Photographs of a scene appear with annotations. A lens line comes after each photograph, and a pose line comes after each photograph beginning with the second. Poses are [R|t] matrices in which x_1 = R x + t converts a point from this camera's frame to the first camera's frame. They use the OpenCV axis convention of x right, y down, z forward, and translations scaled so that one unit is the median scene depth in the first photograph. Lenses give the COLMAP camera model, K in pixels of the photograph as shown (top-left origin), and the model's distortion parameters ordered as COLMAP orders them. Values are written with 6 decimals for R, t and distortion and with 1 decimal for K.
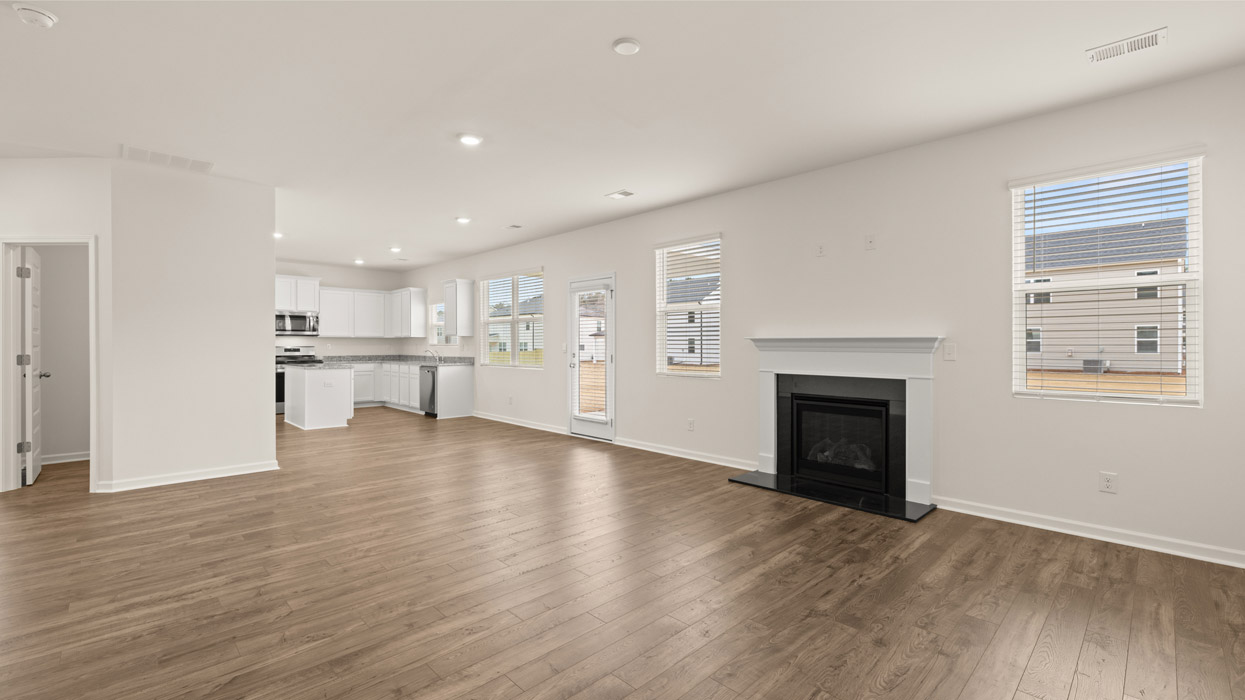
lens RADIAL K [[522.3, 0, 625.4], [0, 522.3, 350.8], [0, 0, 1]] dist [-0.004189, 0.000805]
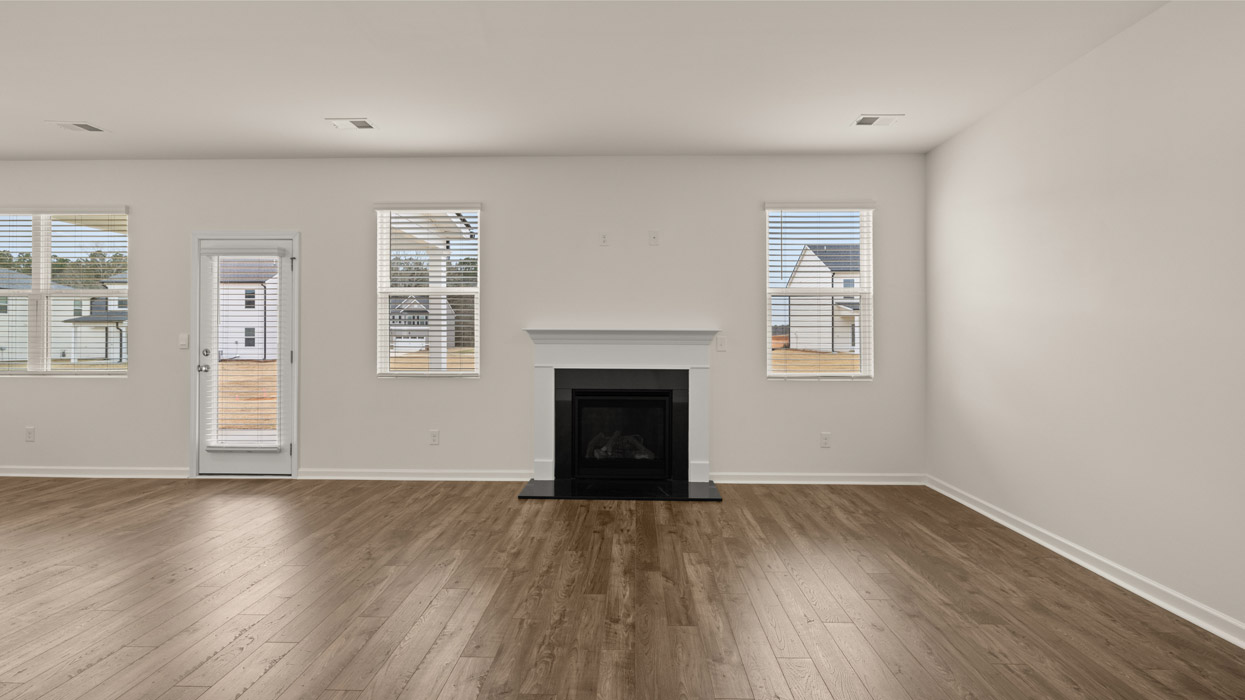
lens RADIAL K [[522.3, 0, 620.1], [0, 522.3, 335.6], [0, 0, 1]] dist [-0.004189, 0.000805]
pose [[0.717693, 0.002591, 0.696355, -0.194106], [0.005962, 0.999934, -0.009865, -0.003161], [-0.696334, 0.011232, 0.717630, 0.198742]]
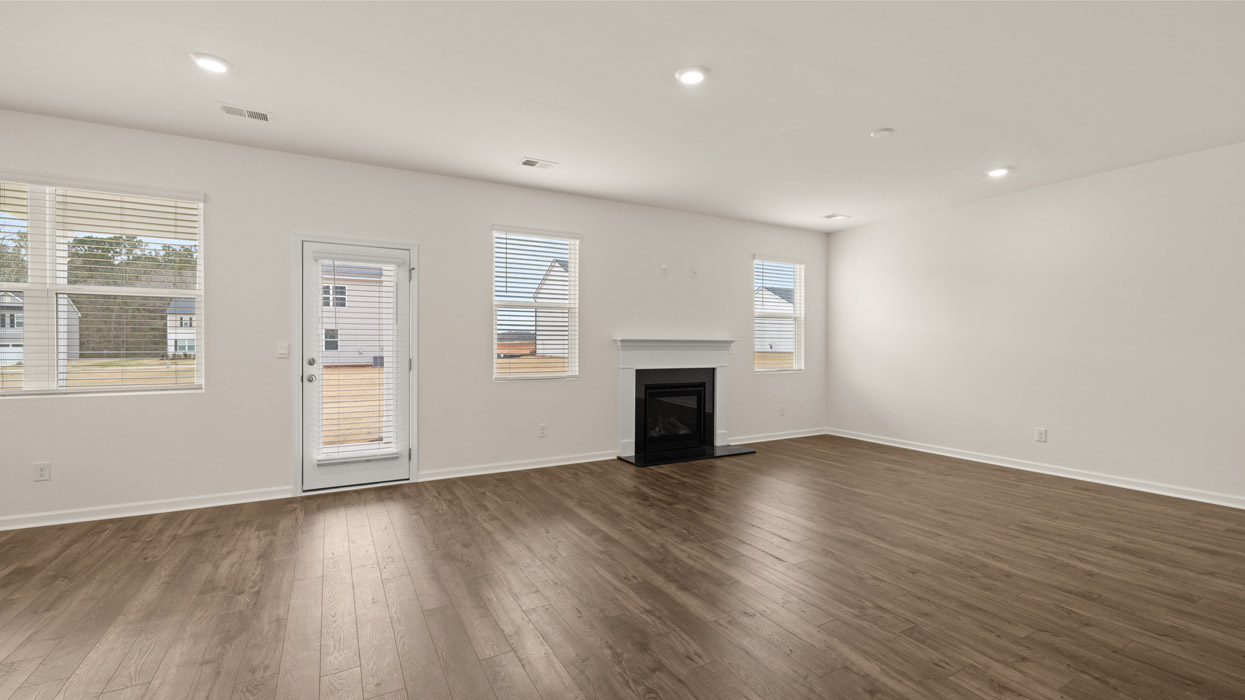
lens RADIAL K [[522.3, 0, 616.5], [0, 522.3, 346.0], [0, 0, 1]] dist [-0.004189, 0.000805]
pose [[0.273108, -0.002898, 0.961979, -0.631379], [0.009133, 0.999958, 0.000419, -0.007348], [-0.961940, 0.008671, 0.273123, 0.530838]]
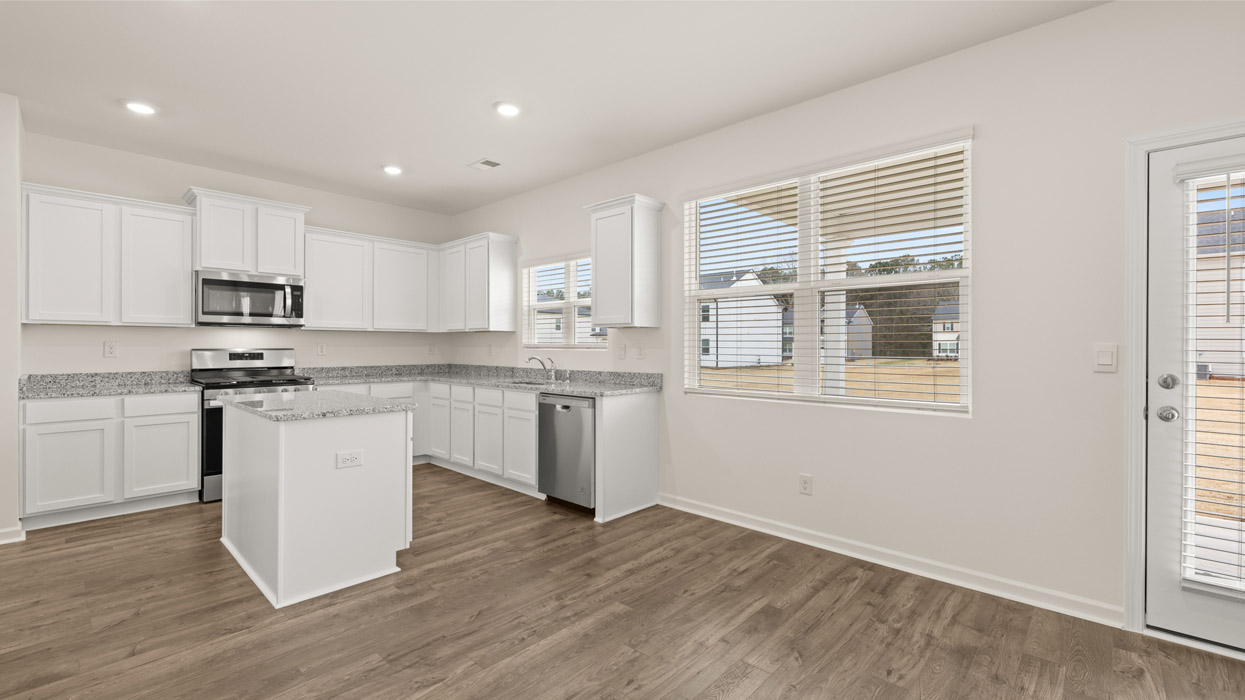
lens RADIAL K [[522.3, 0, 626.0], [0, 522.3, 347.9], [0, 0, 1]] dist [-0.004189, 0.000805]
pose [[0.998730, 0.002130, 0.050328, -0.473360], [-0.001795, 0.999976, -0.006691, -0.009622], [-0.050341, 0.006592, 0.998710, 0.759297]]
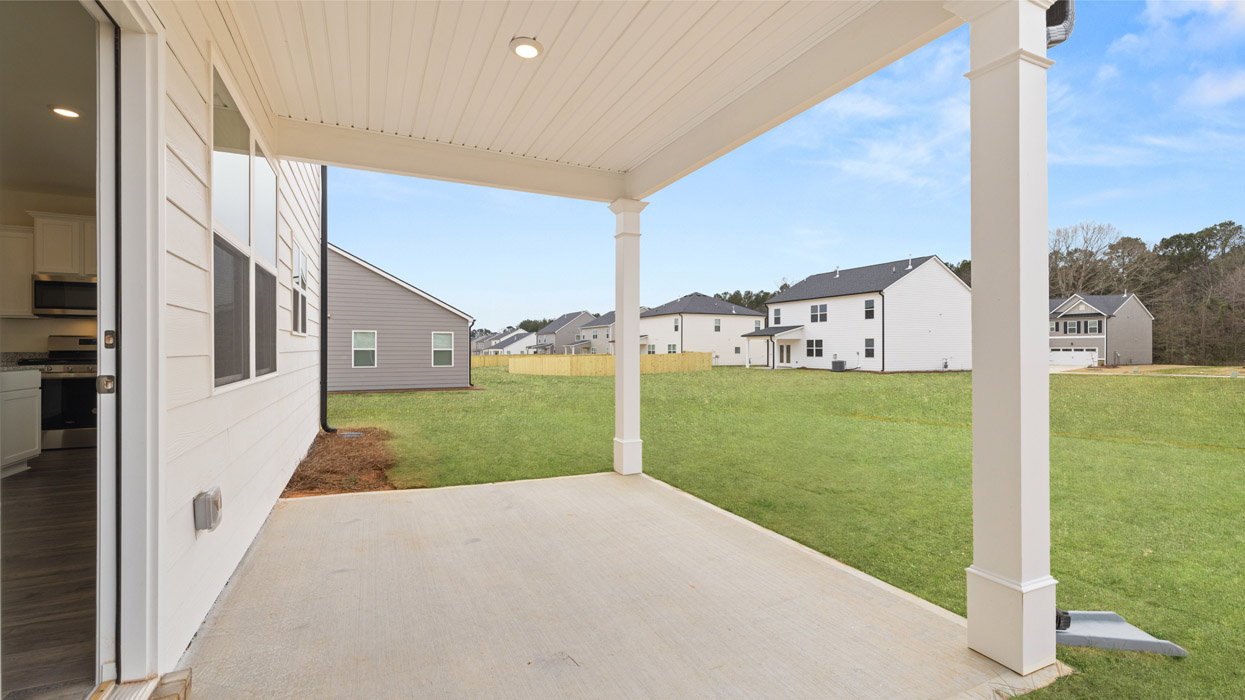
lens RADIAL K [[522.3, 0, 613.7], [0, 522.3, 346.3], [0, 0, 1]] dist [-0.004189, 0.000805]
pose [[0.942354, 0.000350, -0.334618, 0.200697], [-0.005505, 0.999880, -0.014458, 0.014441], [0.334572, 0.015466, 0.942243, 0.951695]]
